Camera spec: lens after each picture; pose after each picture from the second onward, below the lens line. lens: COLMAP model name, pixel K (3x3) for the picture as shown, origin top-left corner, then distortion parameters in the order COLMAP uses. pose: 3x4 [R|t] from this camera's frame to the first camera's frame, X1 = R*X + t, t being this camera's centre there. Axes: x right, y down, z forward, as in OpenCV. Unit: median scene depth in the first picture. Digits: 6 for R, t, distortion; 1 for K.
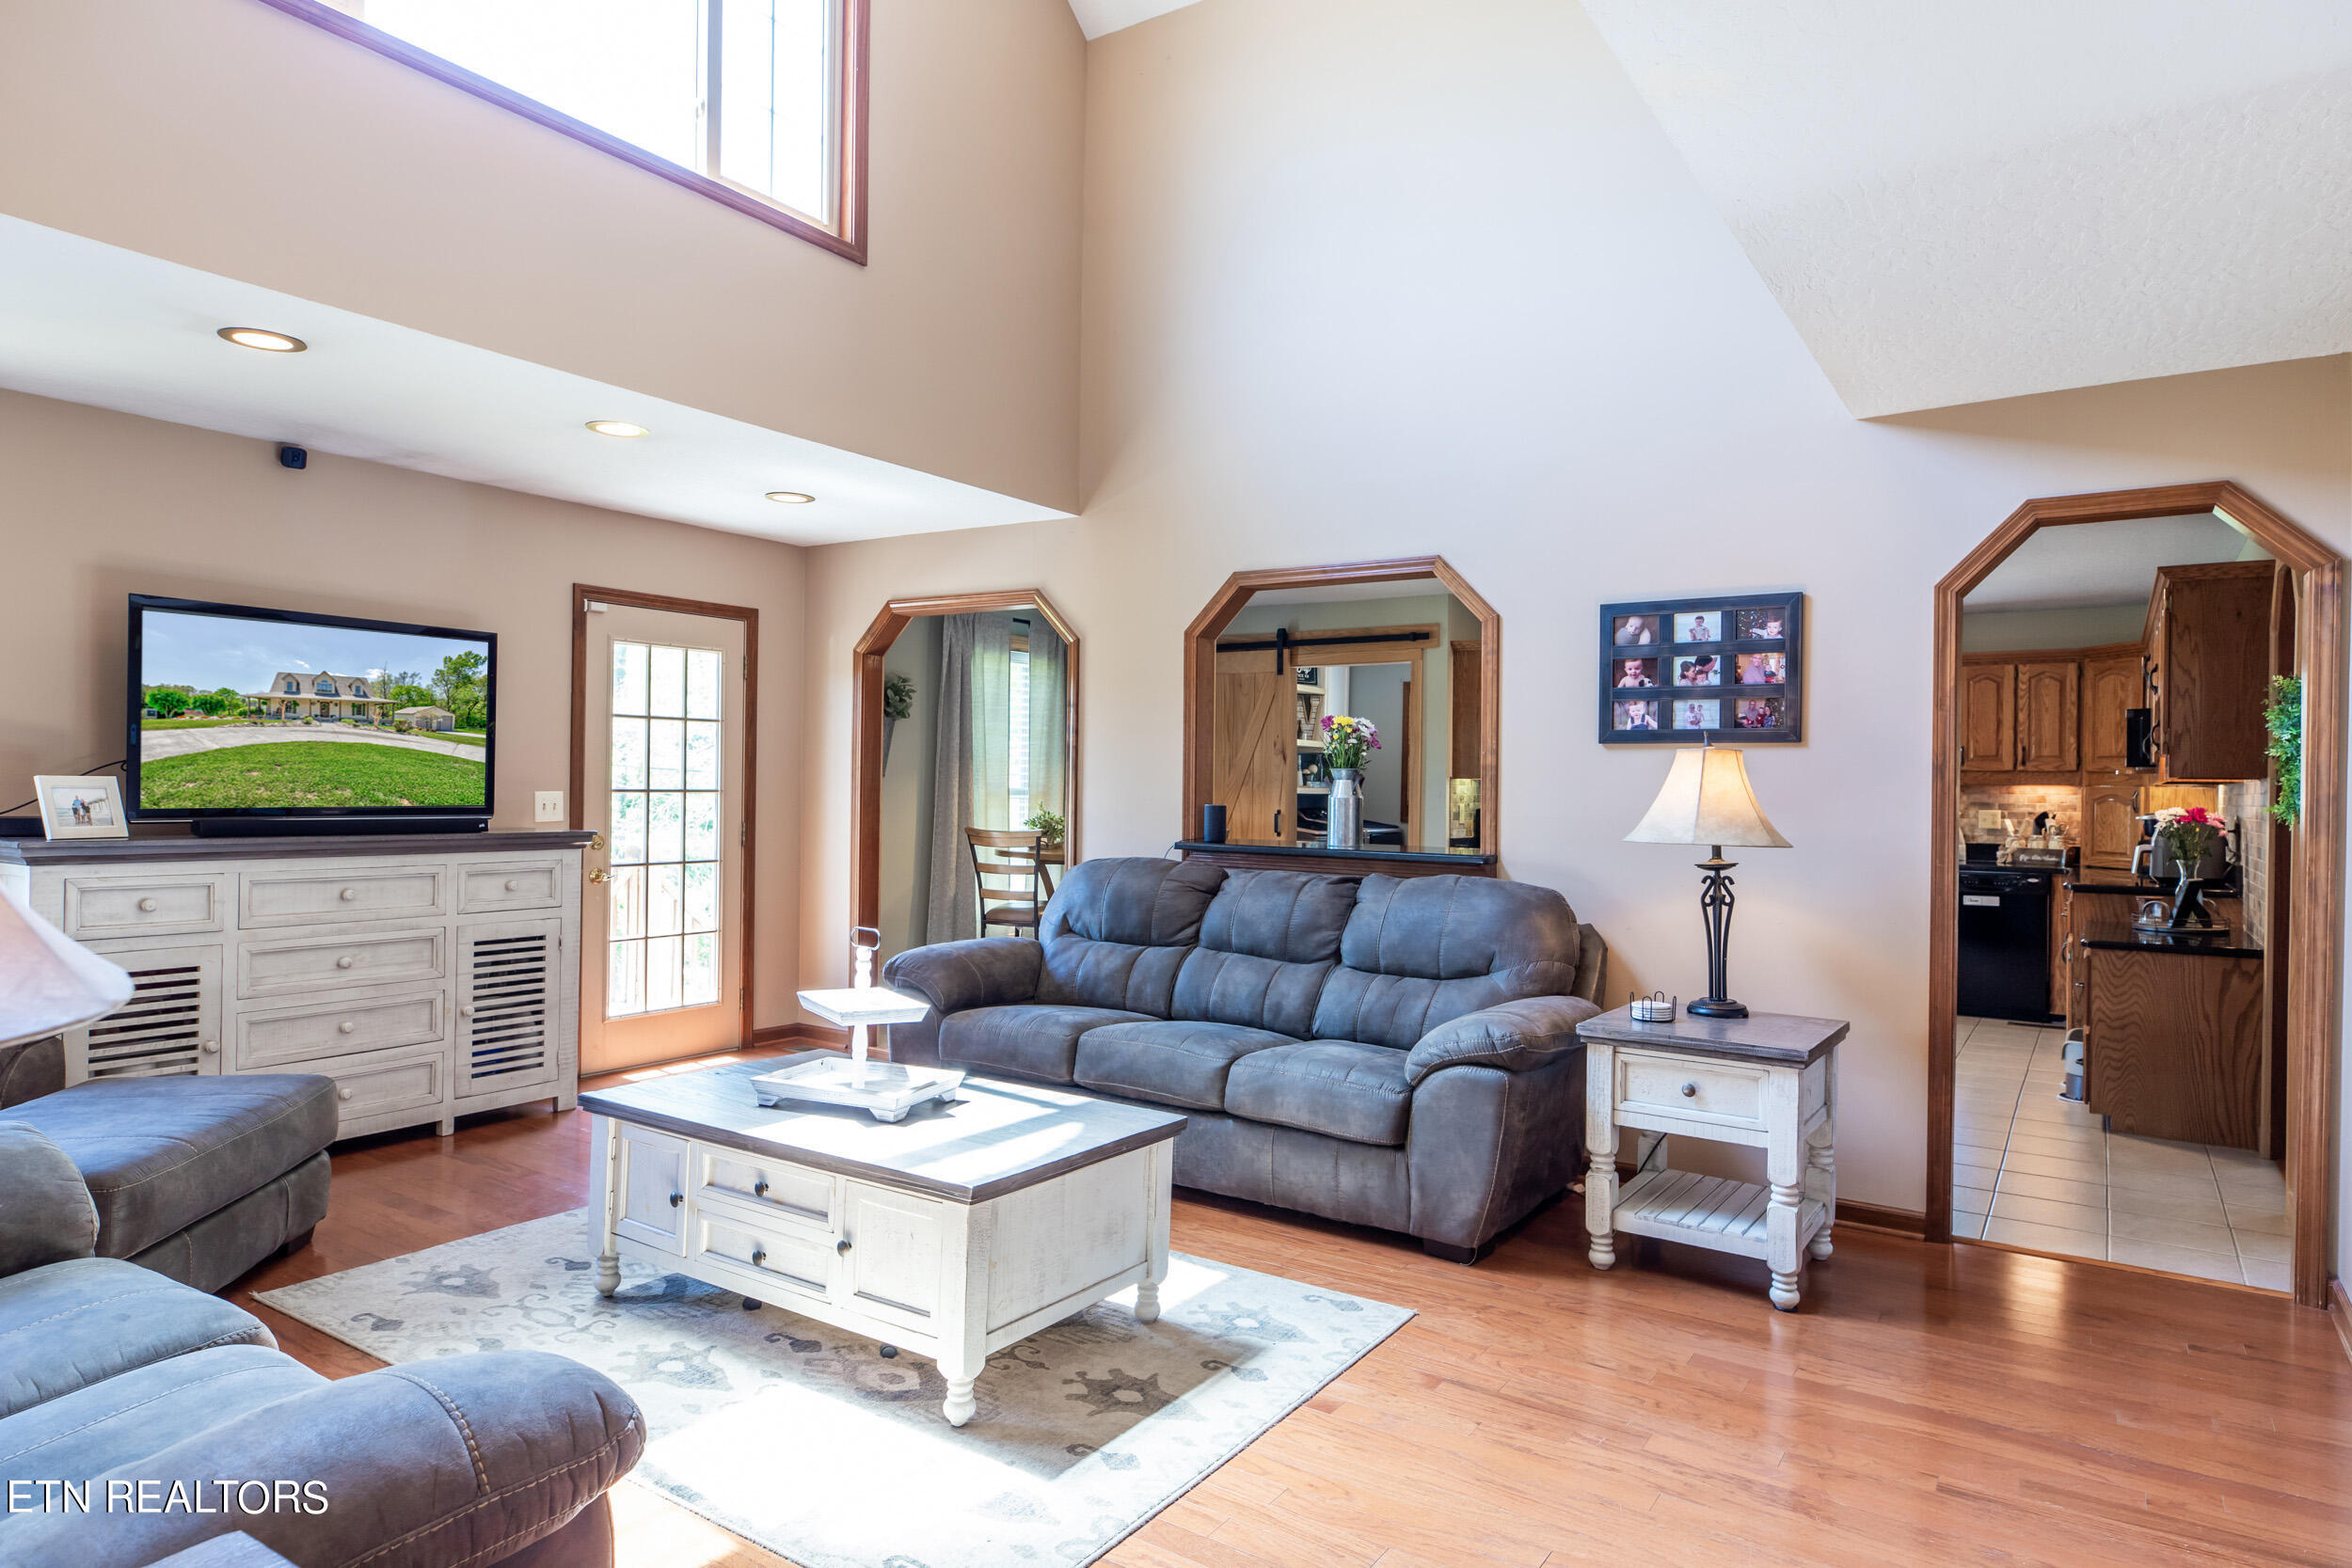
lens RADIAL K [[1368.2, 0, 1180.6], [0, 1368.2, 794.2], [0, 0, 1]] dist [0.005583, 0.000836]
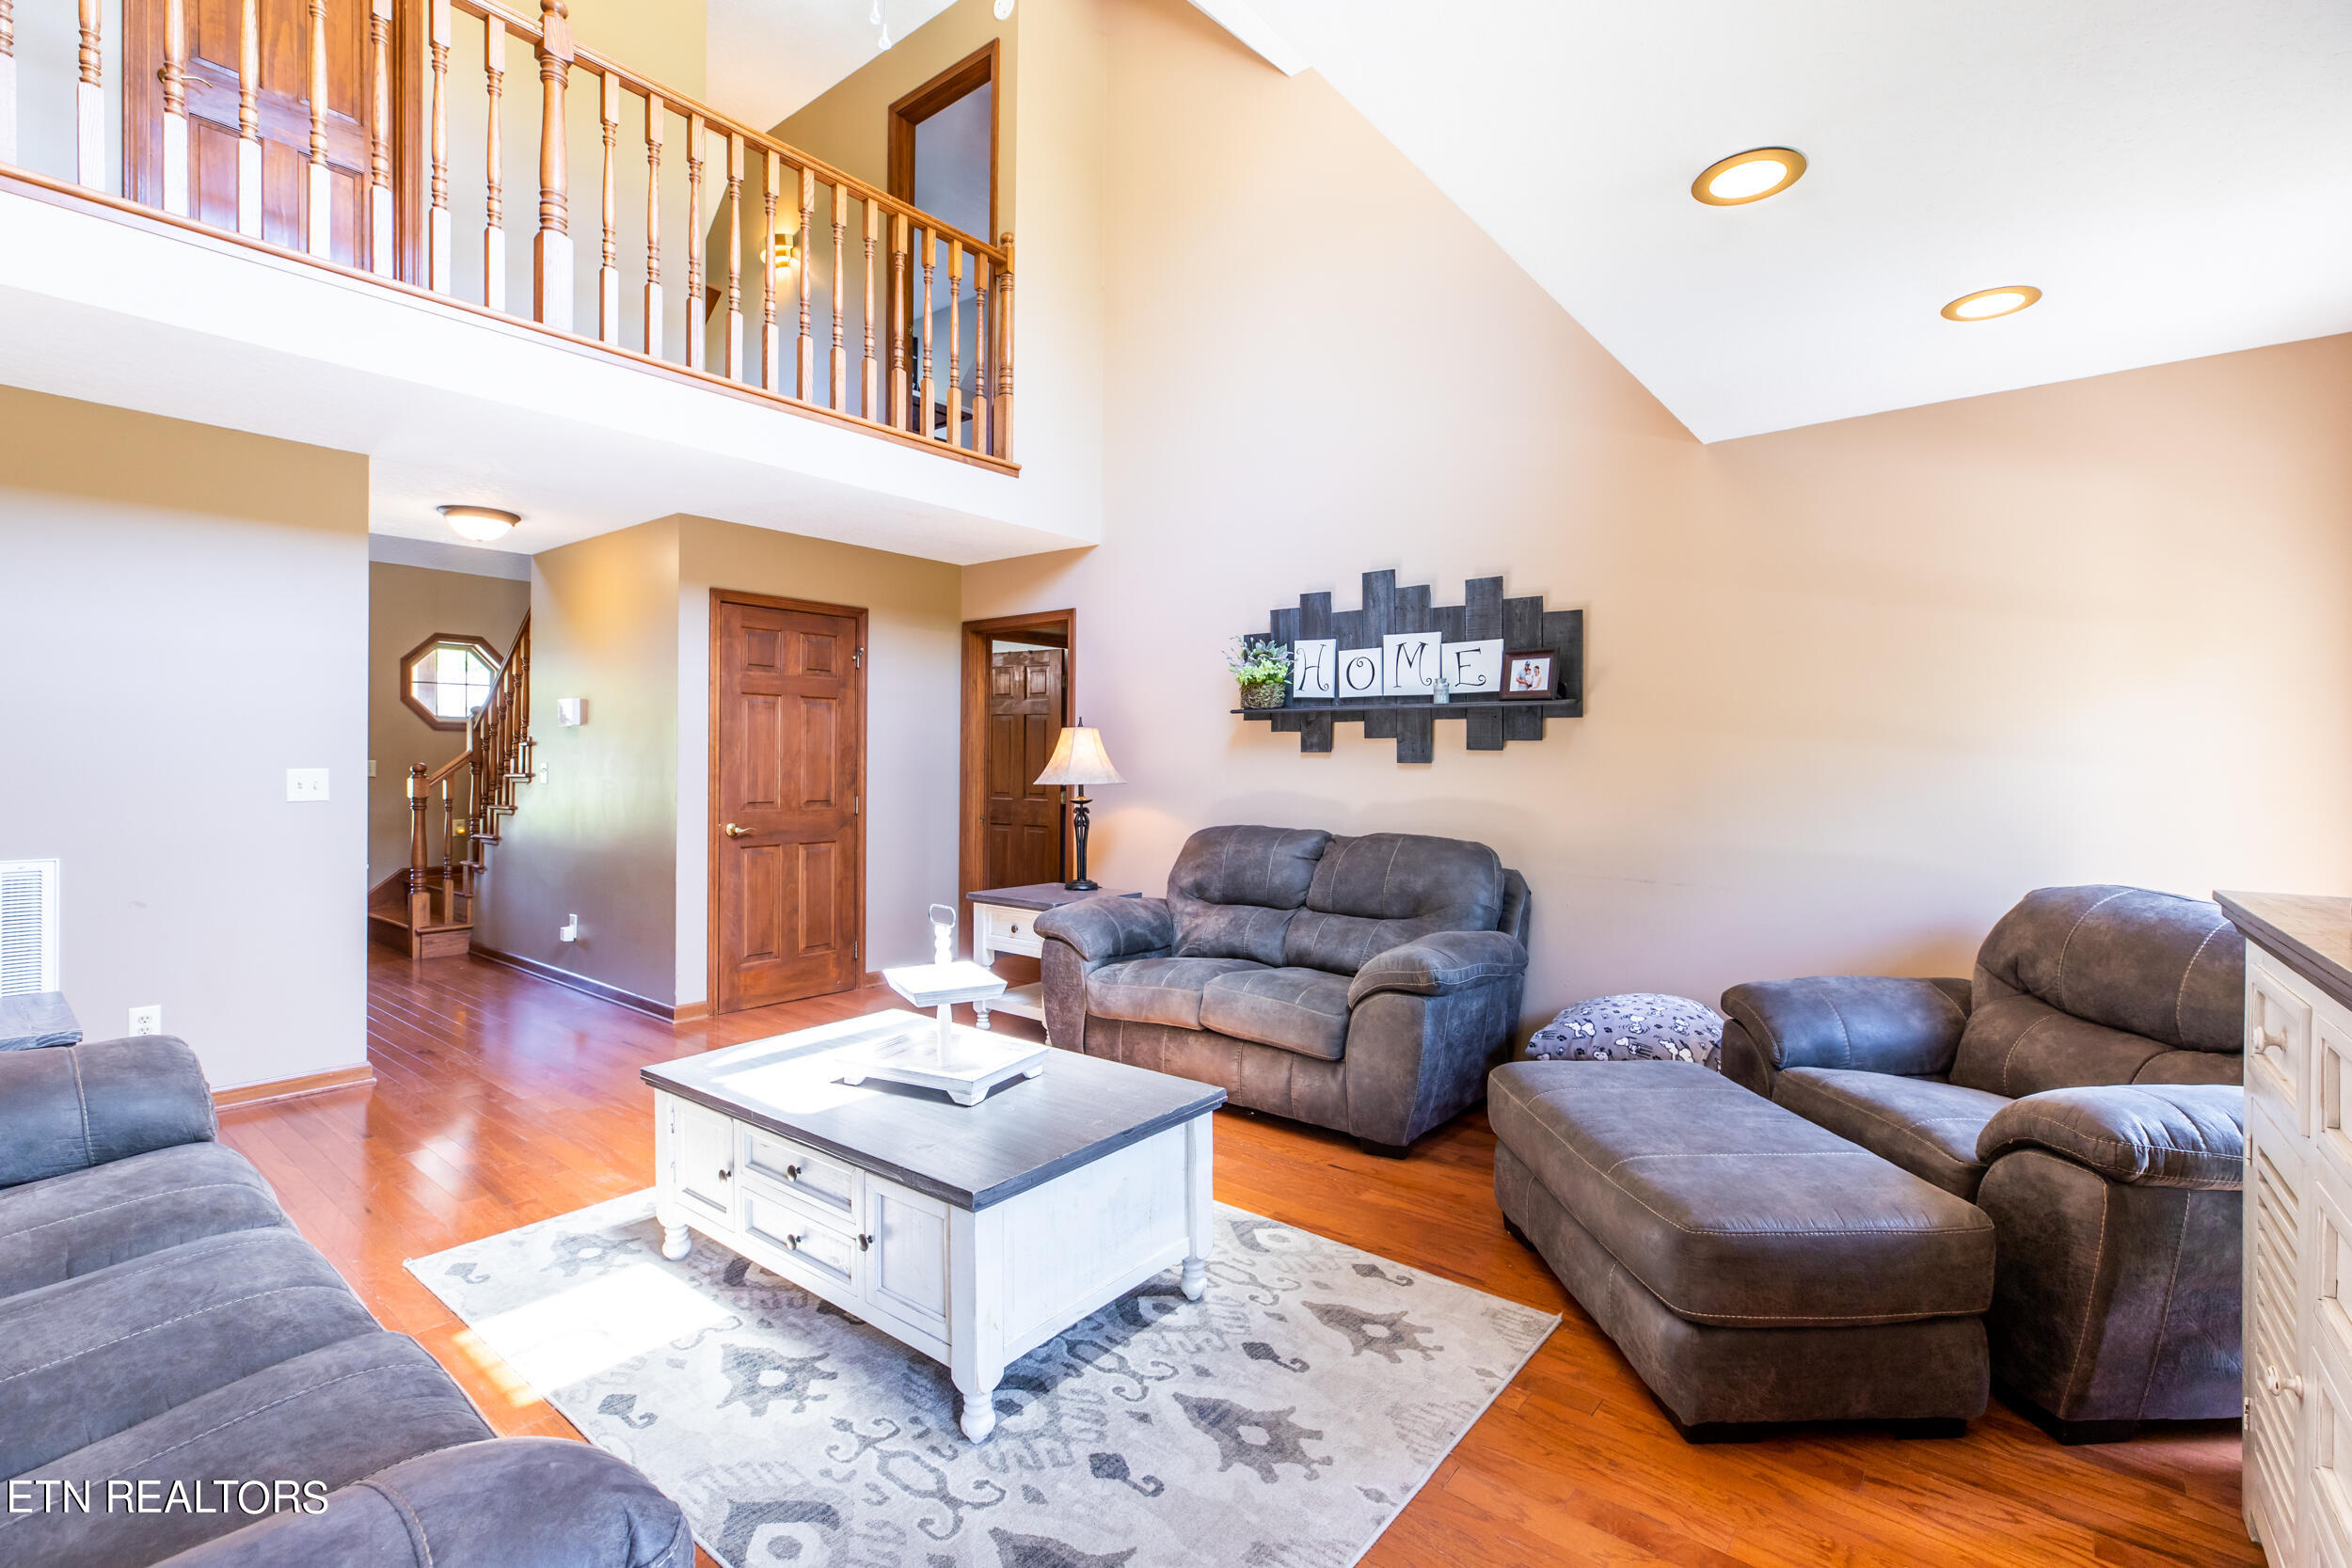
lens RADIAL K [[1048.3, 0, 1182.1], [0, 1048.3, 762.0], [0, 0, 1]] dist [0.000056, 0.000053]
pose [[-0.996976, -0.025239, 0.073497, -0.301213], [-0.024497, 0.999640, 0.010983, -0.013819], [-0.073748, 0.009149, -0.997235, 1.147319]]
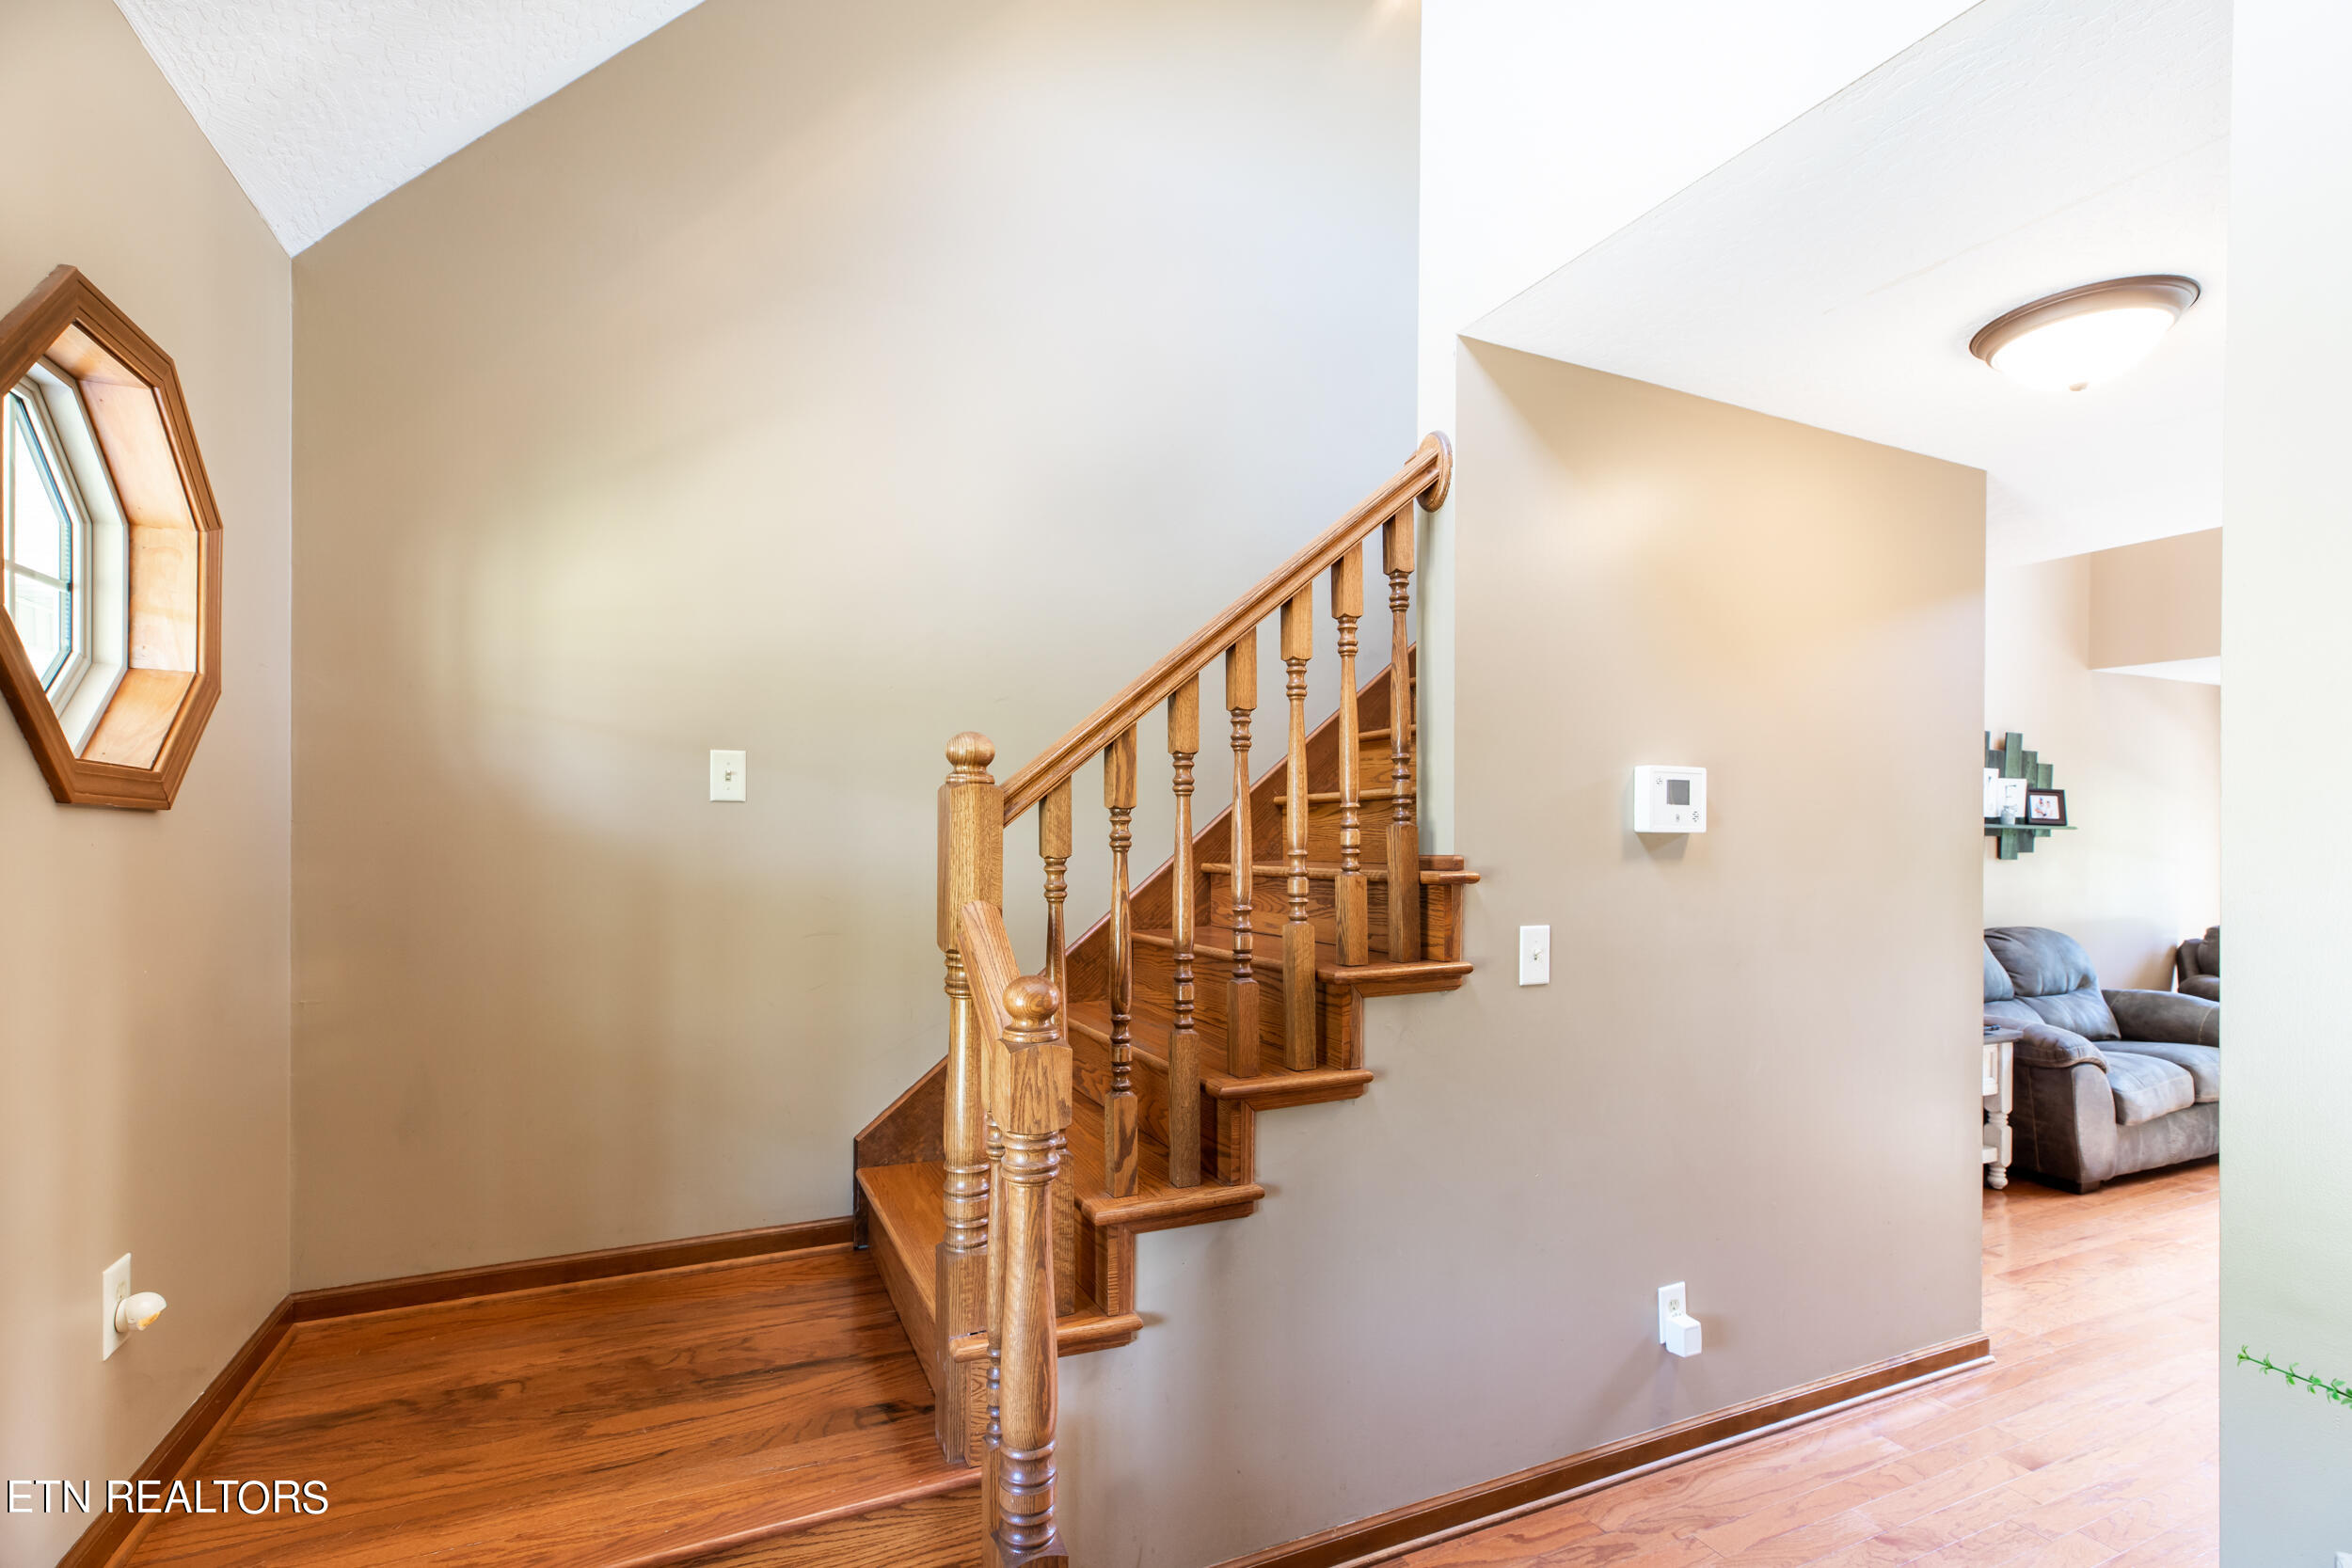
lens RADIAL K [[1065.8, 0, 1165.1], [0, 1065.8, 843.8], [0, 0, 1]] dist [-0.001337, -0.000416]
pose [[-0.519621, -0.016470, -0.854238, 0.973818], [-0.022640, 0.999729, -0.005504, -0.010406], [0.854097, 0.016480, -0.519853, 0.112289]]
